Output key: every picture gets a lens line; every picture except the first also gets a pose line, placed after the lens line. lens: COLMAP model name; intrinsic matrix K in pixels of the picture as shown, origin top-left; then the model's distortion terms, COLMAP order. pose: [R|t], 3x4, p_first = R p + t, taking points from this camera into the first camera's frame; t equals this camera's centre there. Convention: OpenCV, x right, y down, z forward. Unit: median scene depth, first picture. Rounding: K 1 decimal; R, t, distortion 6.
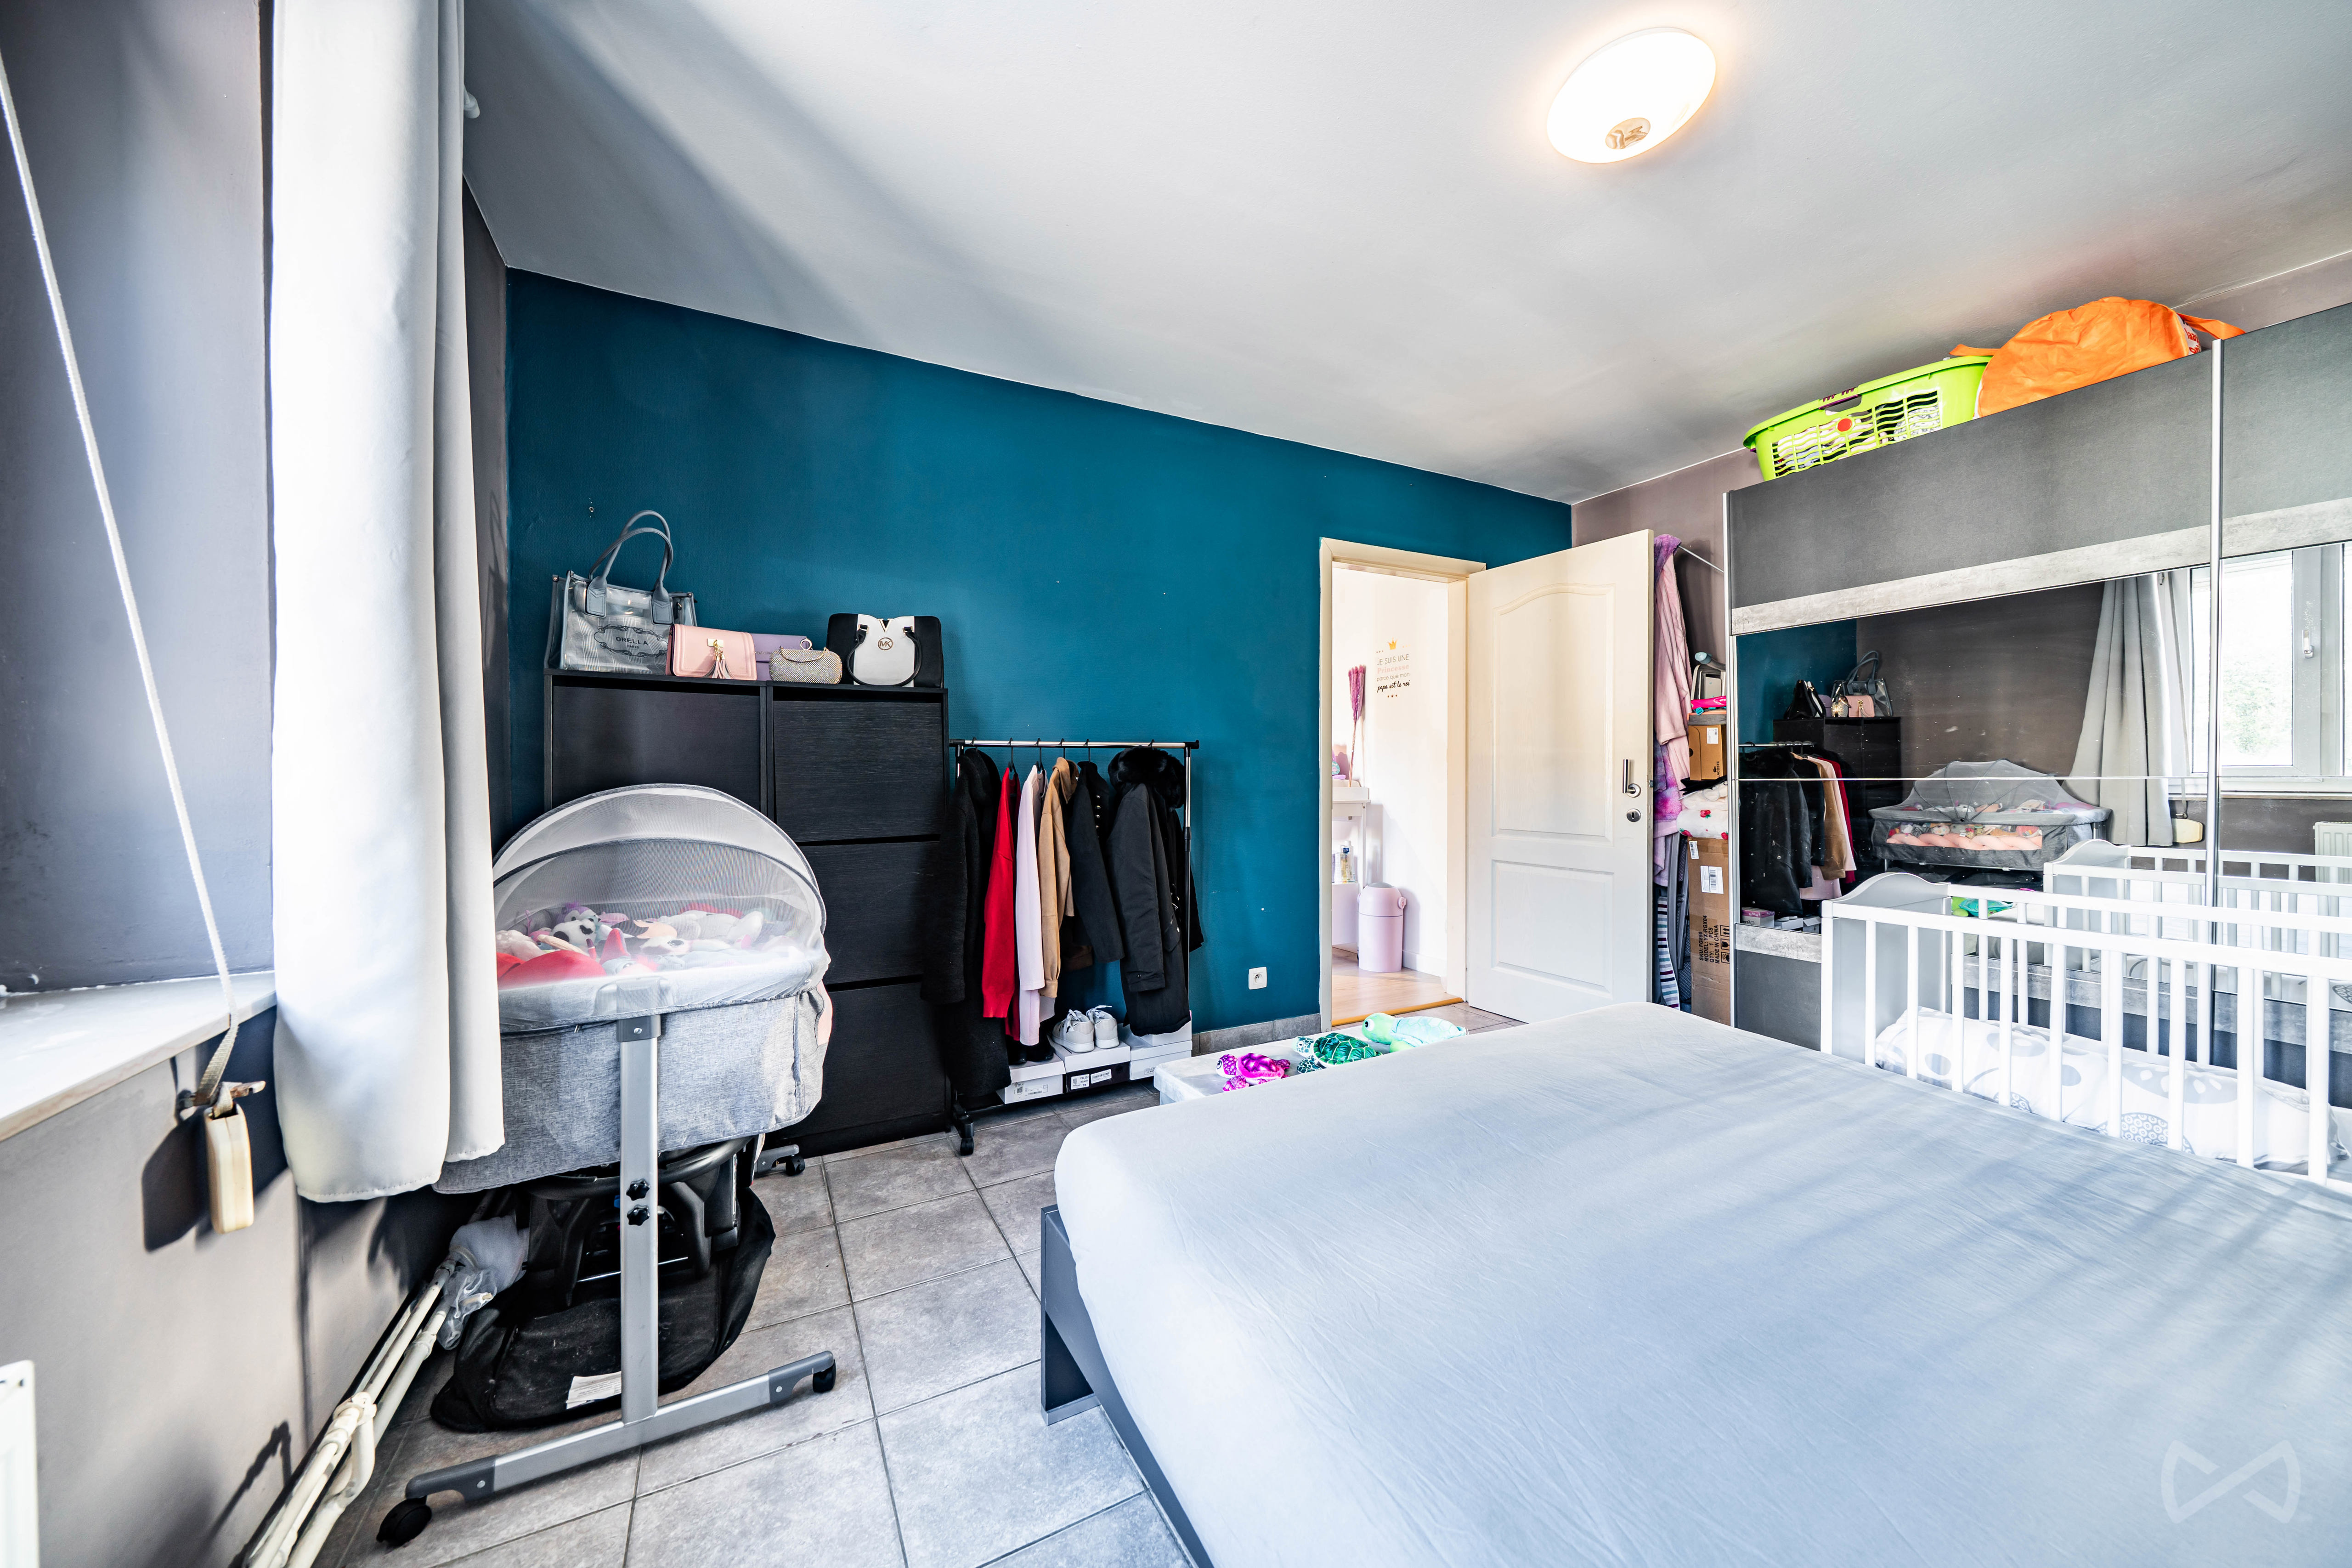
lens RADIAL K [[795.5, 0, 1176.0], [0, 795.5, 784.0], [0, 0, 1]] dist [-0.000713, -0.000050]
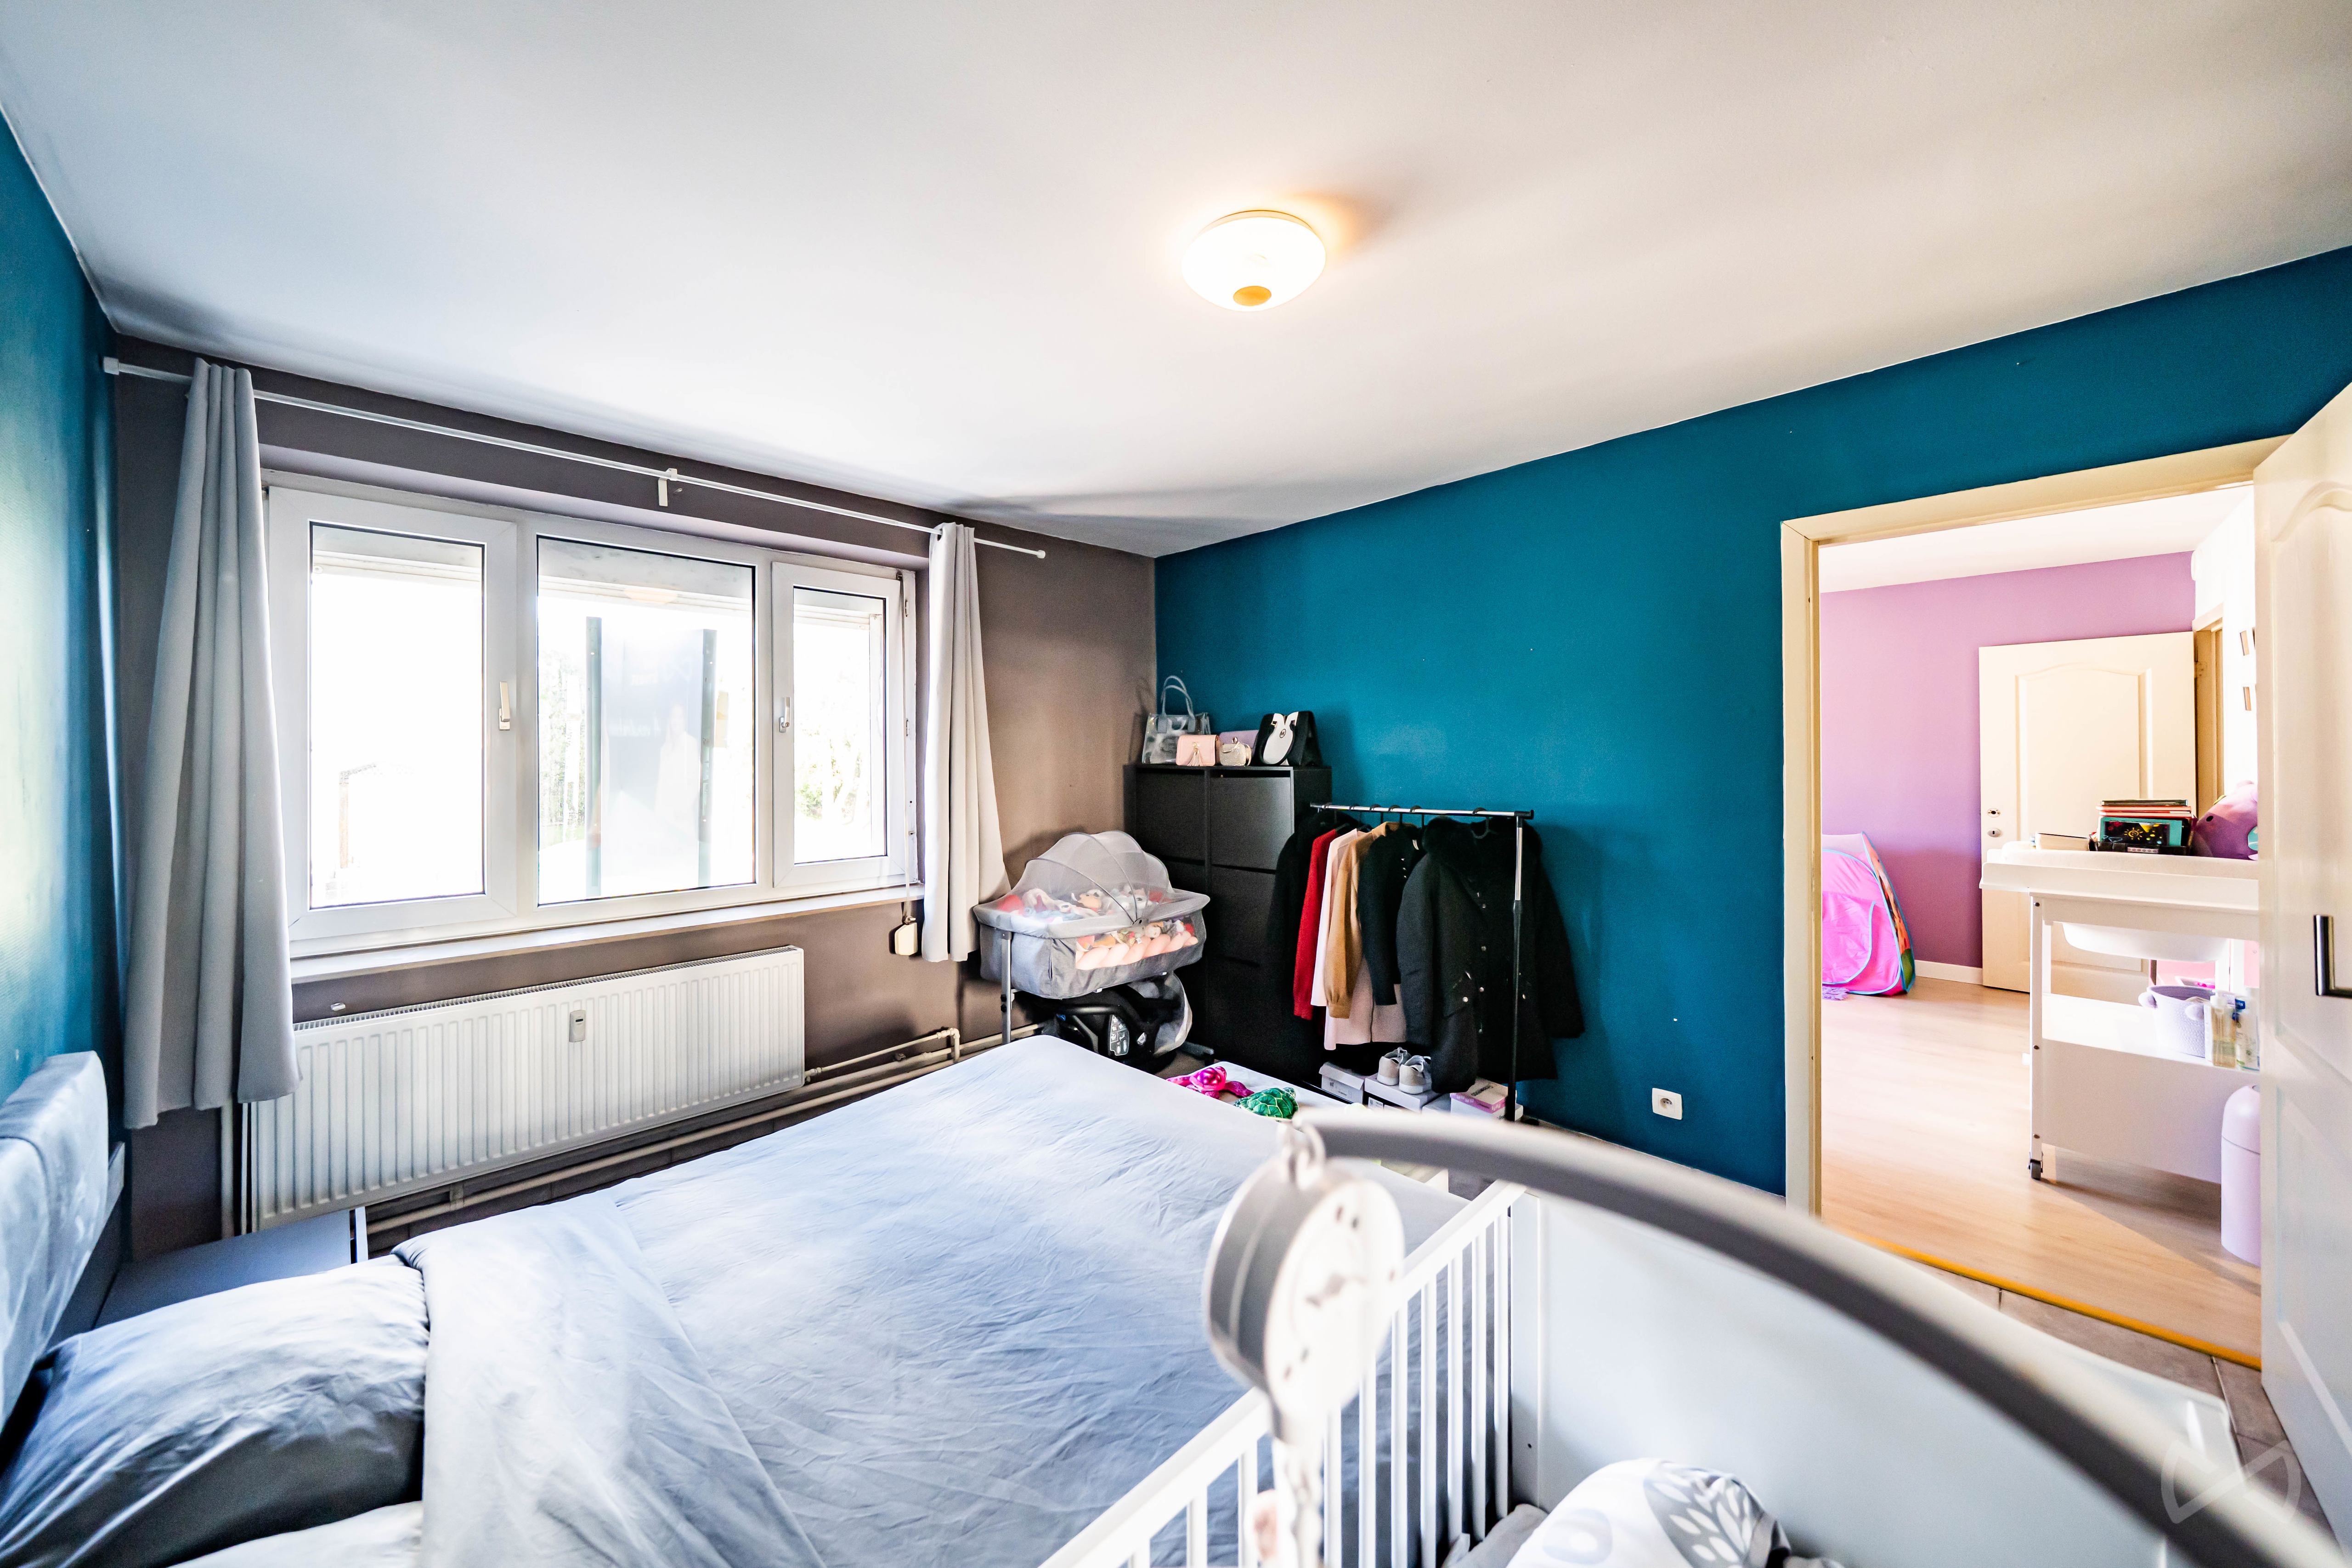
lens RADIAL K [[842.9, 0, 1167.5], [0, 842.9, 744.4], [0, 0, 1]] dist [-0.000759, -0.000066]
pose [[0.279681, -0.003006, -0.960088, 1.048404], [-0.006758, 0.999964, -0.005099, -0.148236], [0.960069, 0.007914, 0.279651, 0.375211]]
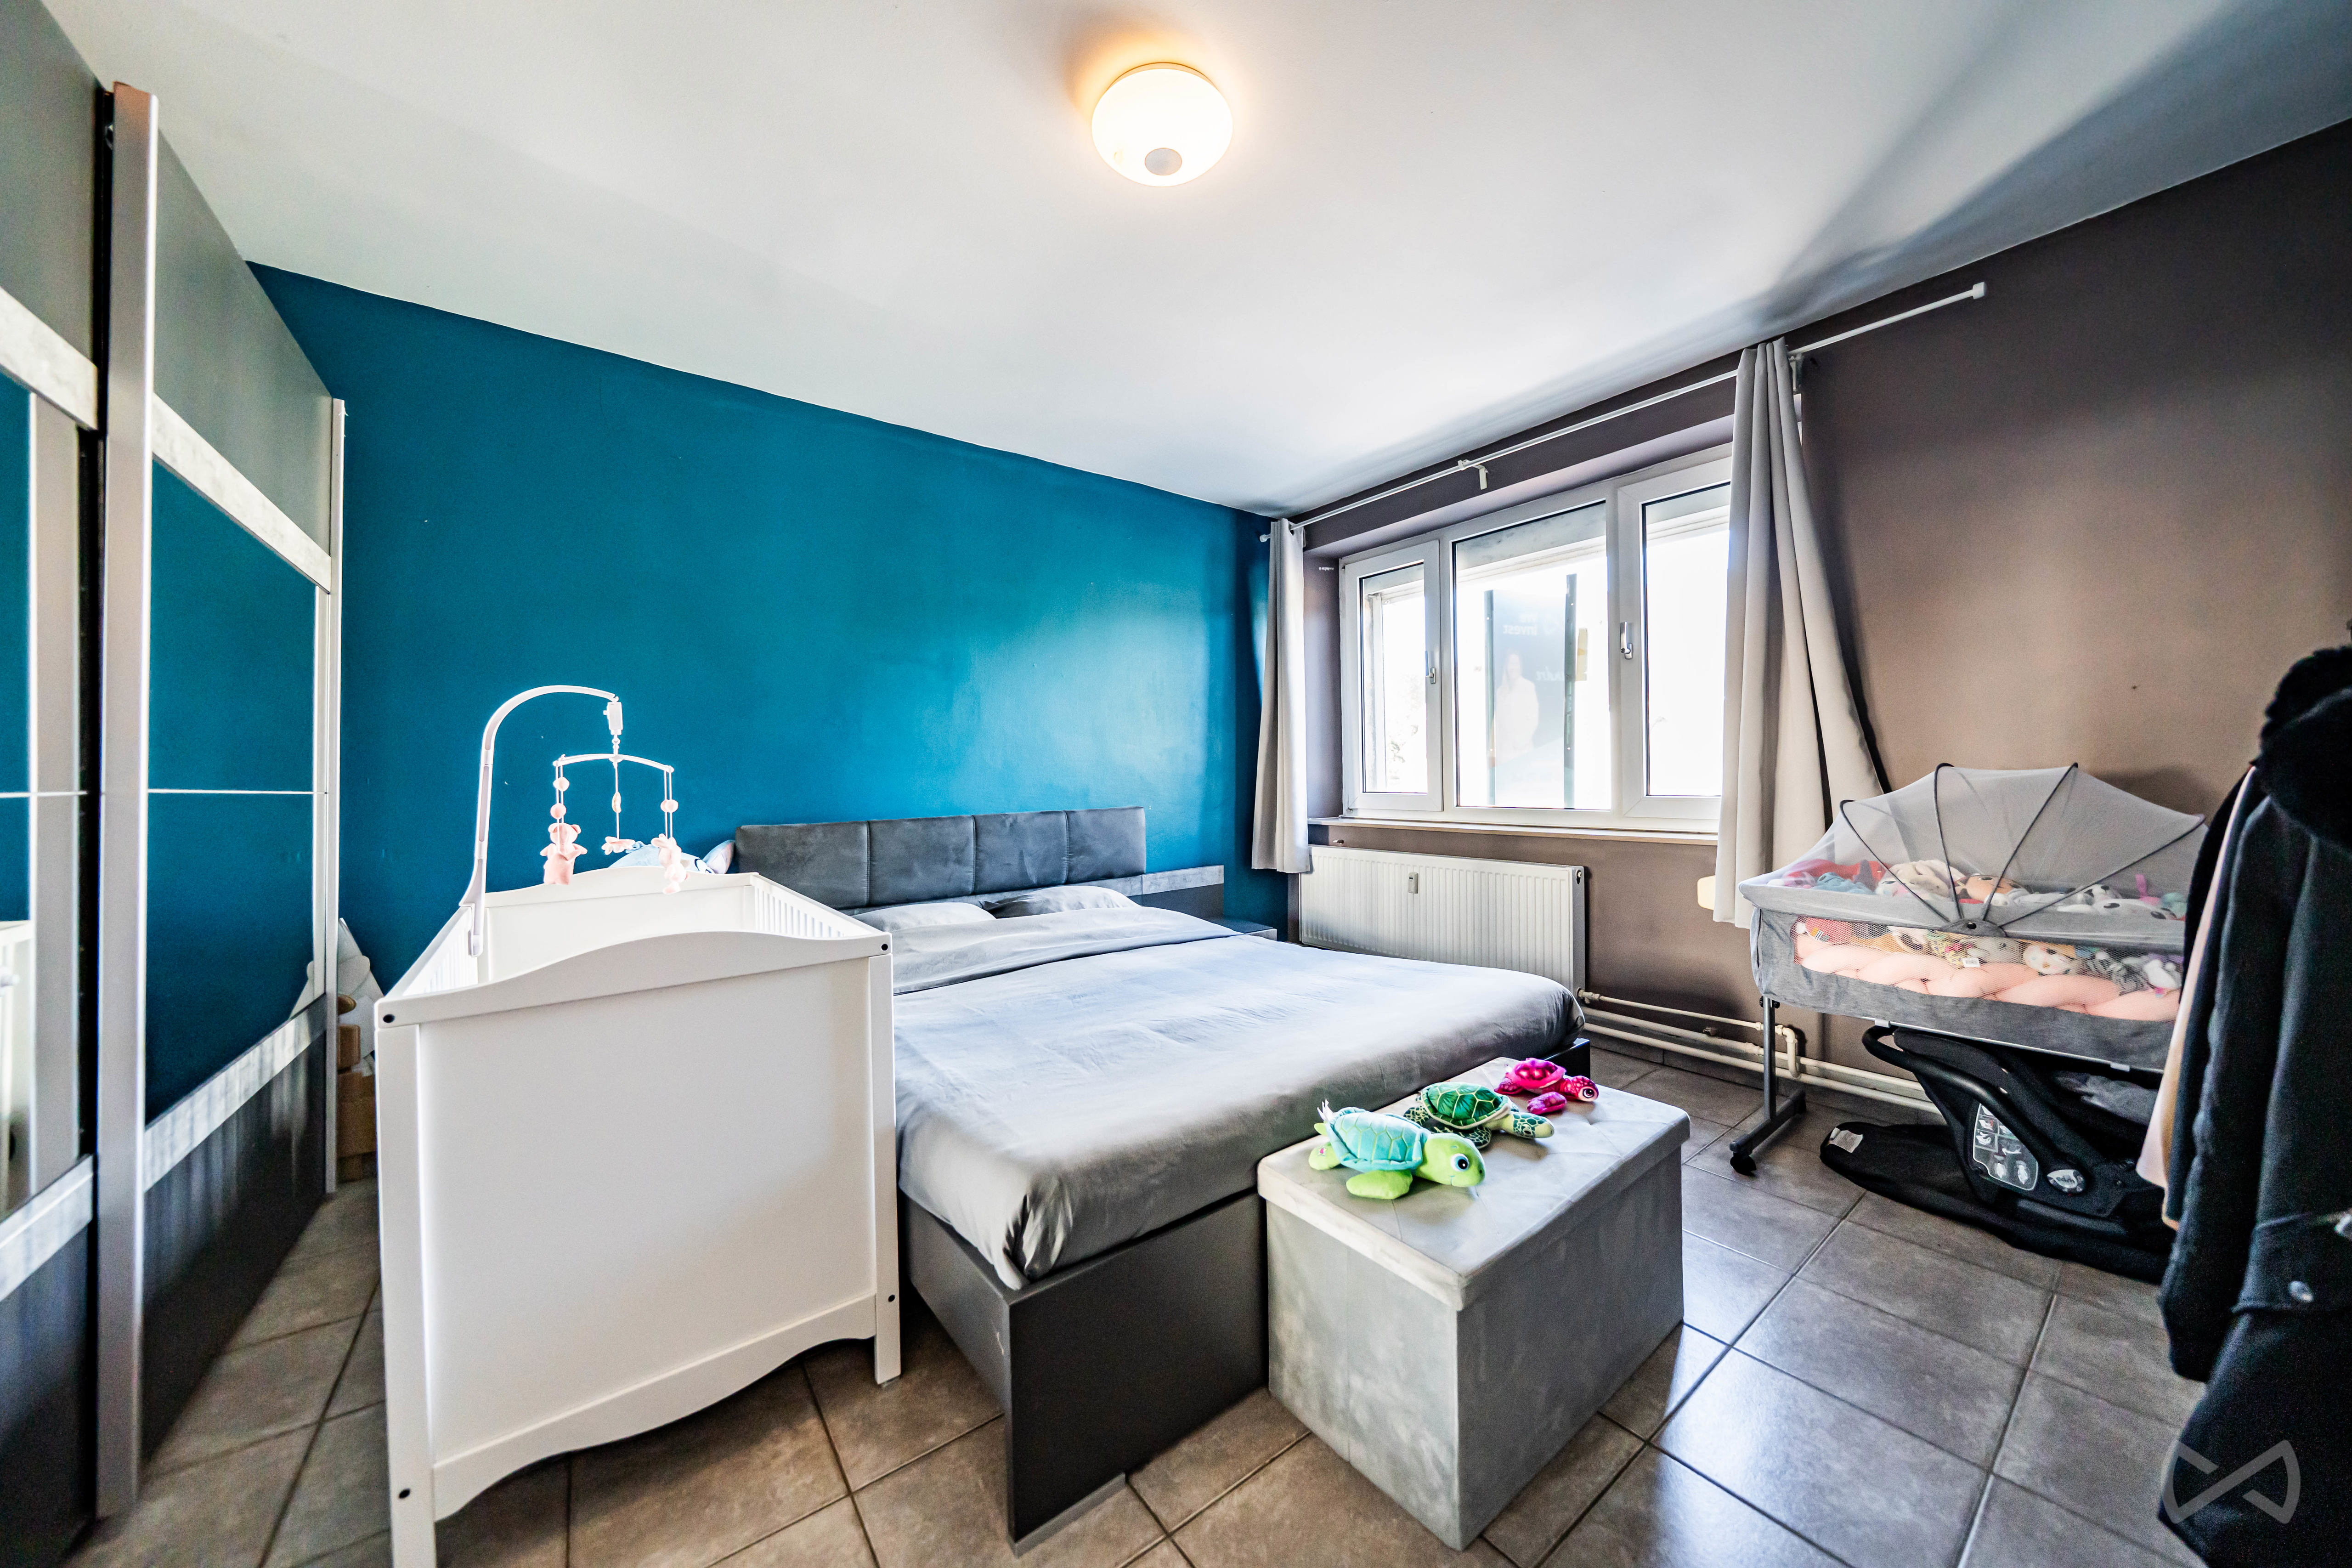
lens RADIAL K [[795.5, 0, 1176.0], [0, 795.5, 784.0], [0, 0, 1]] dist [-0.000713, -0.000050]
pose [[-0.986797, 0.022475, -0.160393, 0.471278], [0.019621, 0.999620, 0.019351, -0.008994], [0.160767, 0.015949, -0.986863, 1.312108]]
